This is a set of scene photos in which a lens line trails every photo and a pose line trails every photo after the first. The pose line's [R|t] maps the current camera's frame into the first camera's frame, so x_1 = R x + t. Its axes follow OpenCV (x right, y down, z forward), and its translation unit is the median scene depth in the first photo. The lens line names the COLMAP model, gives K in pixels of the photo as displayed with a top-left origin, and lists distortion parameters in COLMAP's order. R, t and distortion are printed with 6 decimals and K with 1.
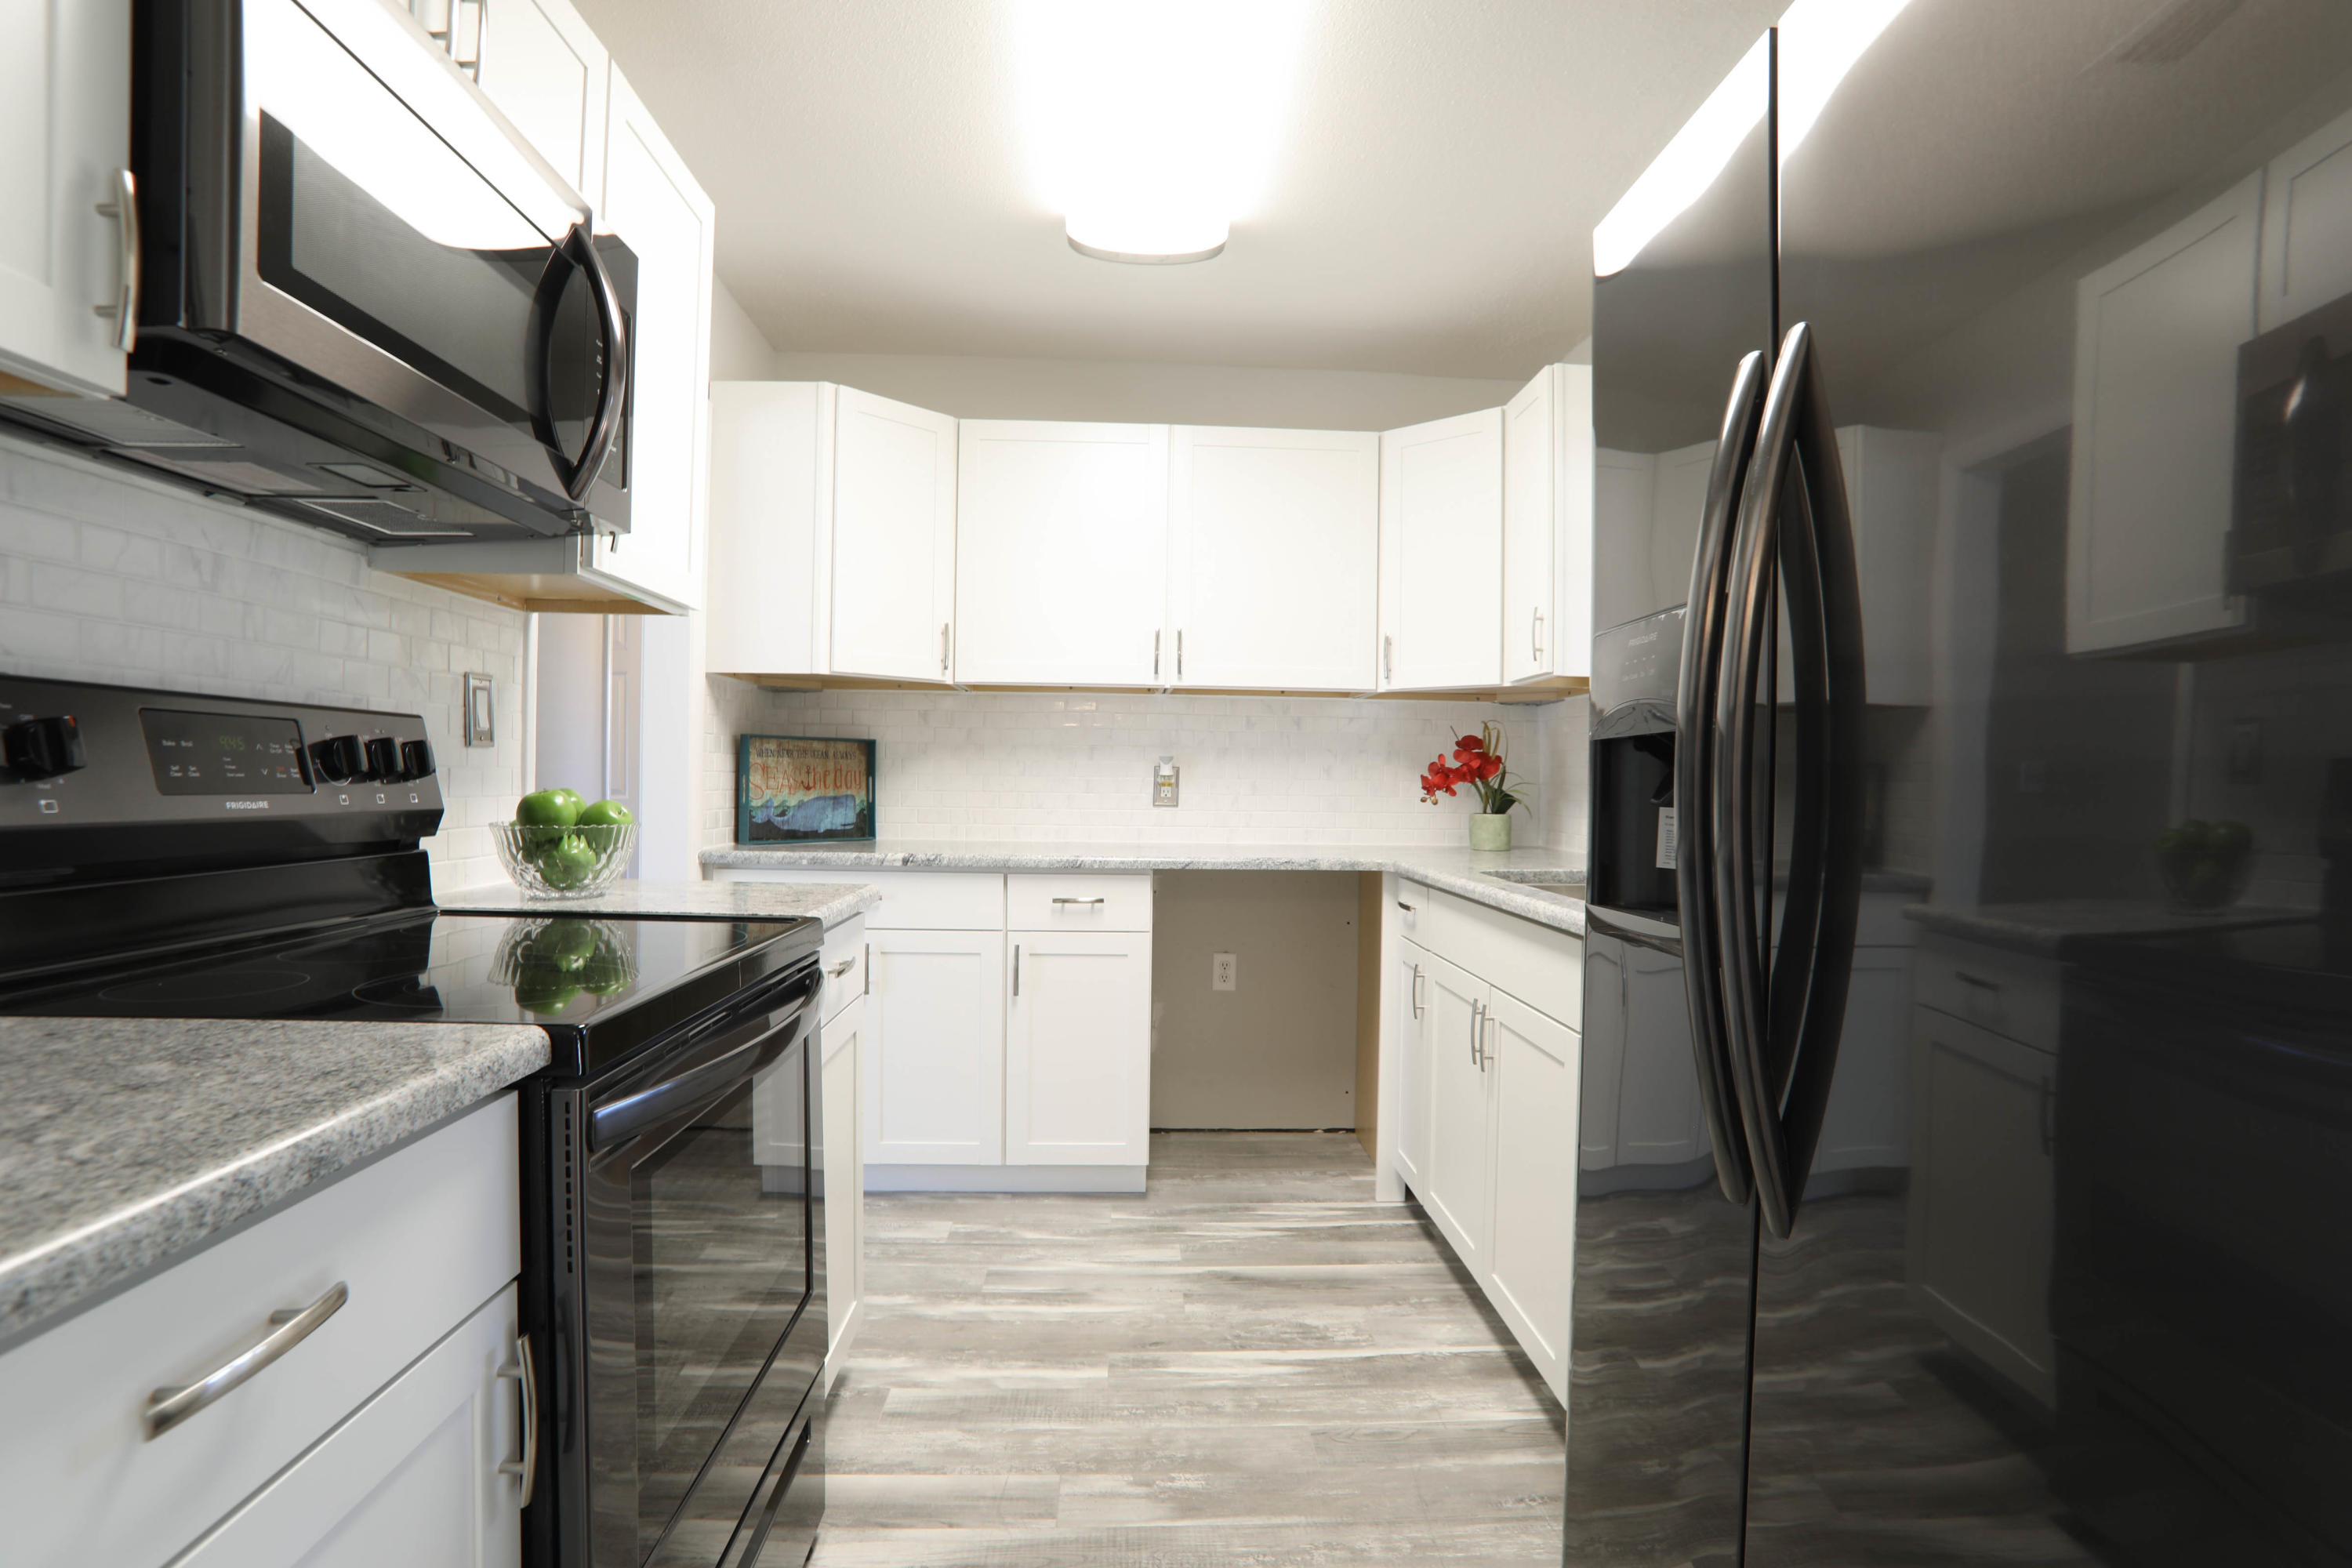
lens RADIAL K [[1155.0, 0, 1176.0], [0, 1155.0, 784.0], [0, 0, 1]] dist [-0.071321, 0.031697]
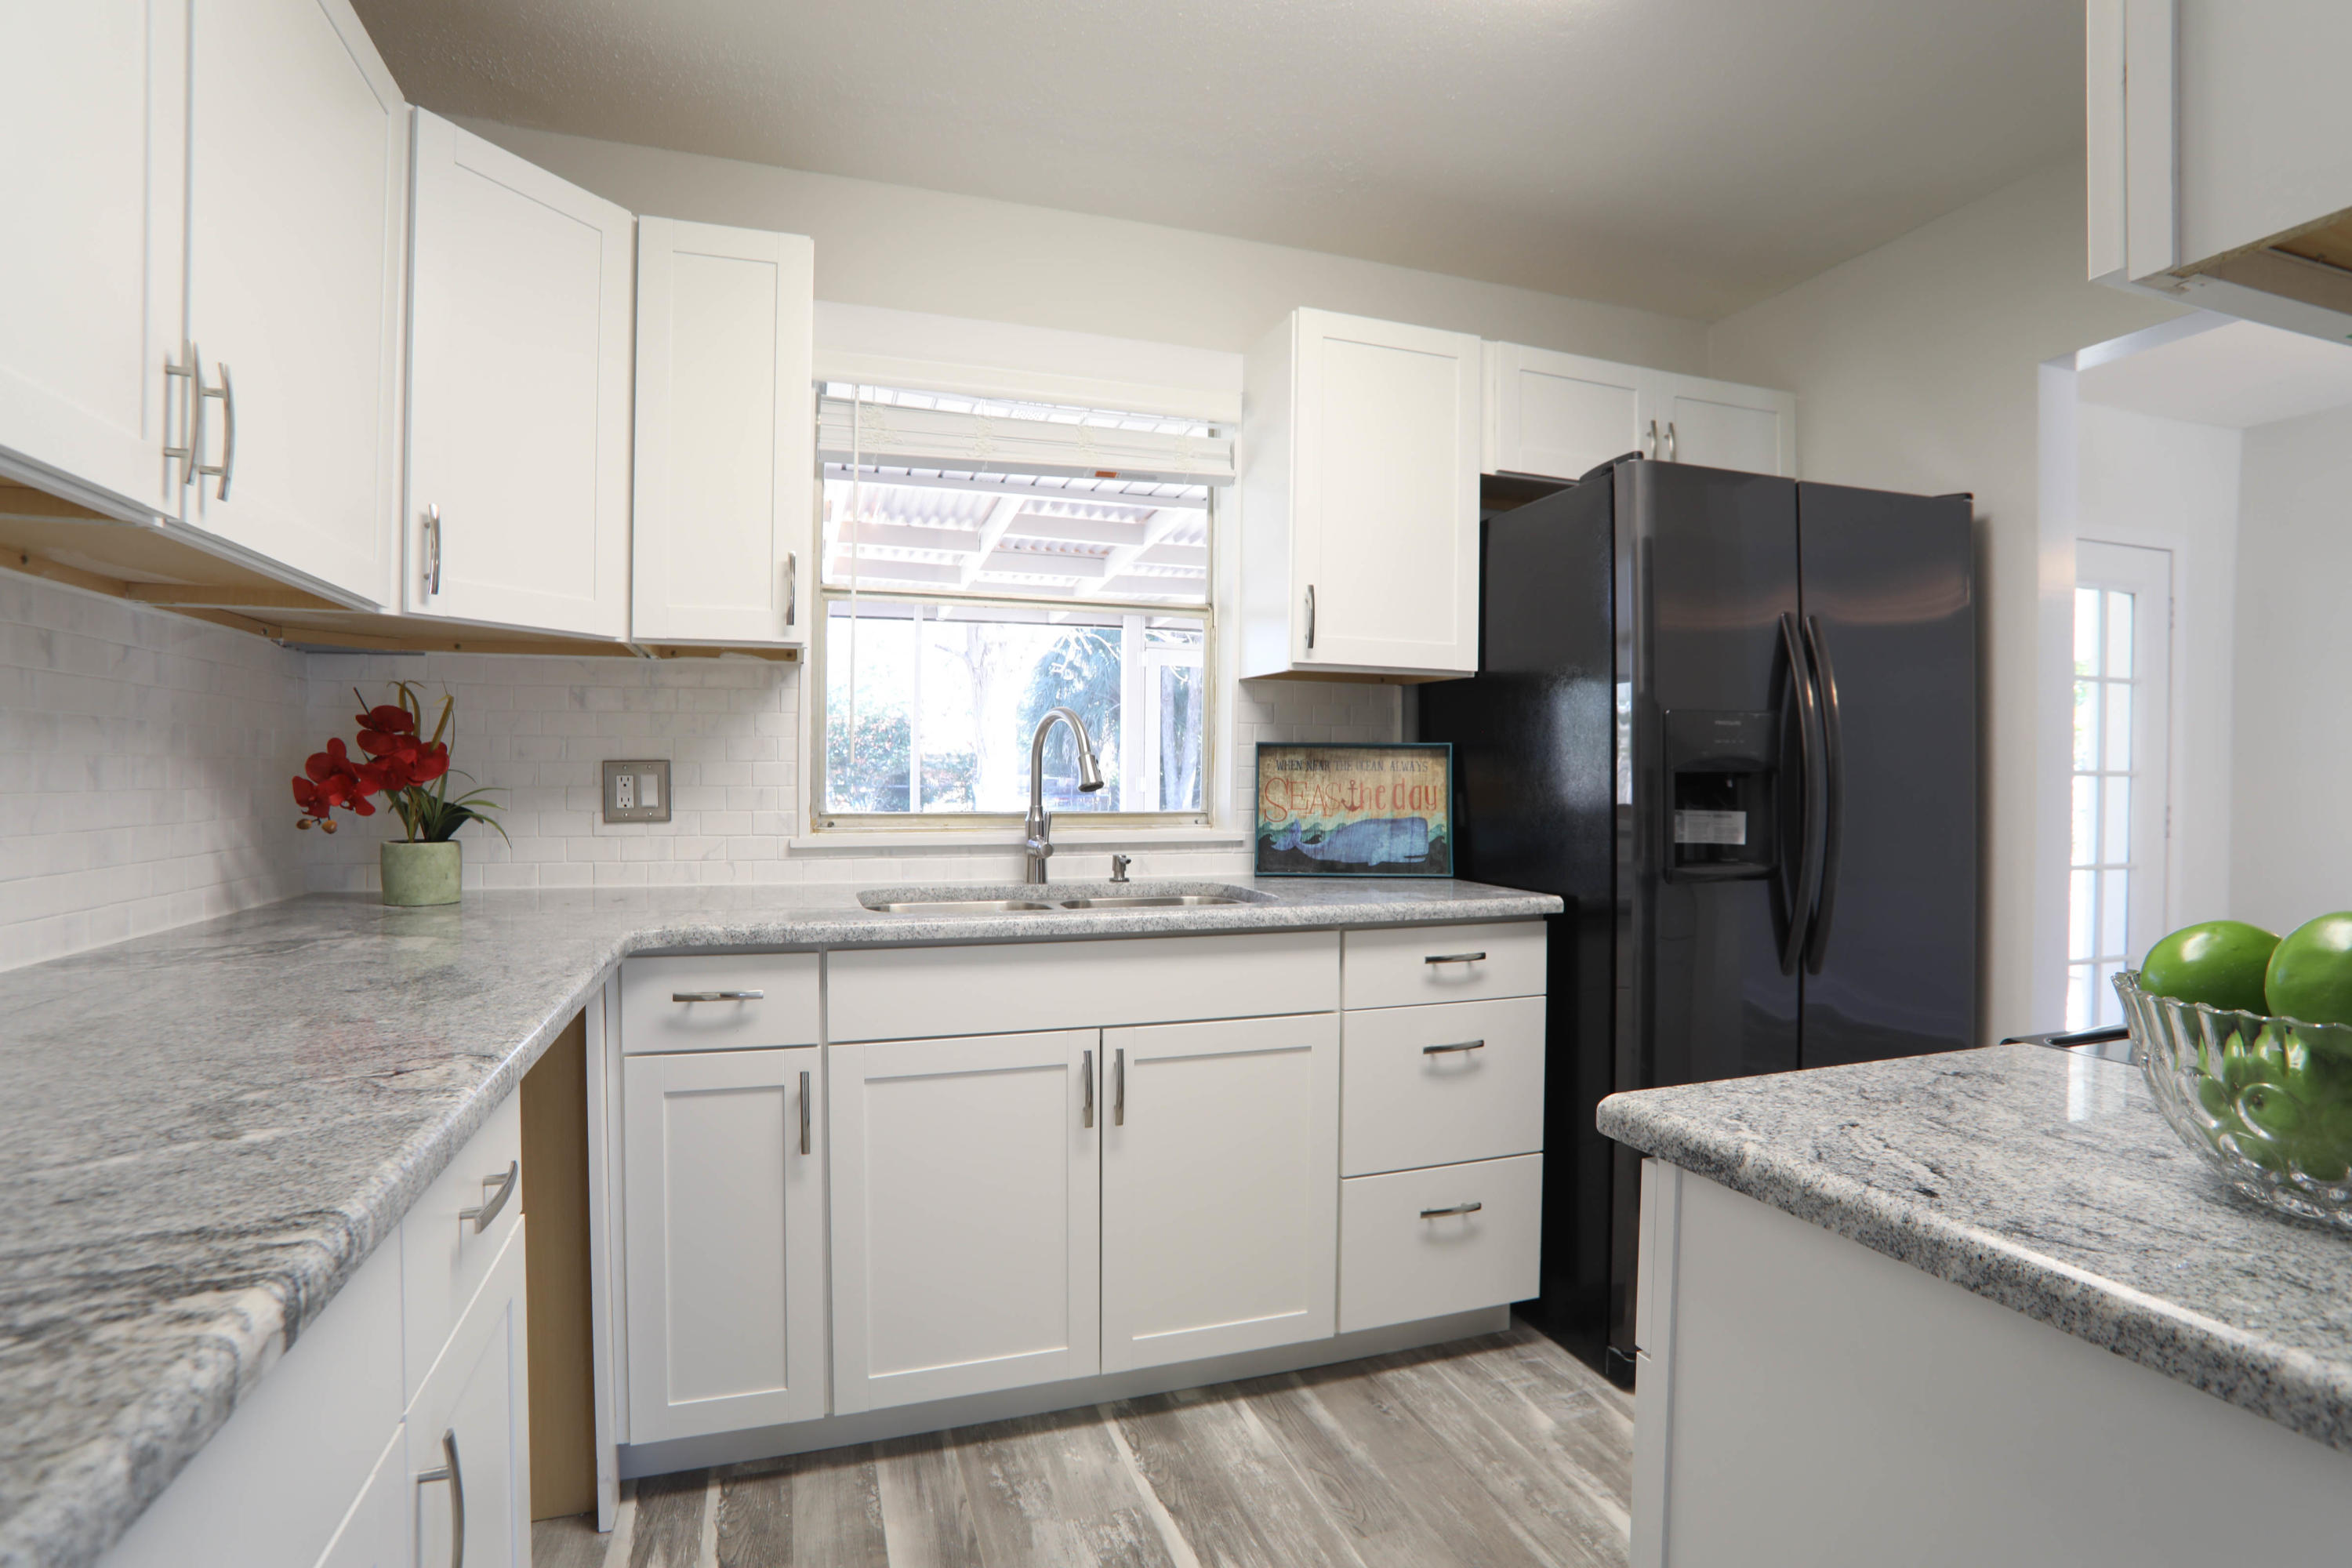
lens RADIAL K [[1155.0, 0, 1176.0], [0, 1155.0, 784.0], [0, 0, 1]] dist [-0.071321, 0.031697]
pose [[-0.279047, -0.013856, 0.960178, -0.398008], [-0.004332, 0.999904, 0.013170, -0.013888], [-0.960268, -0.000485, -0.279080, 0.819130]]
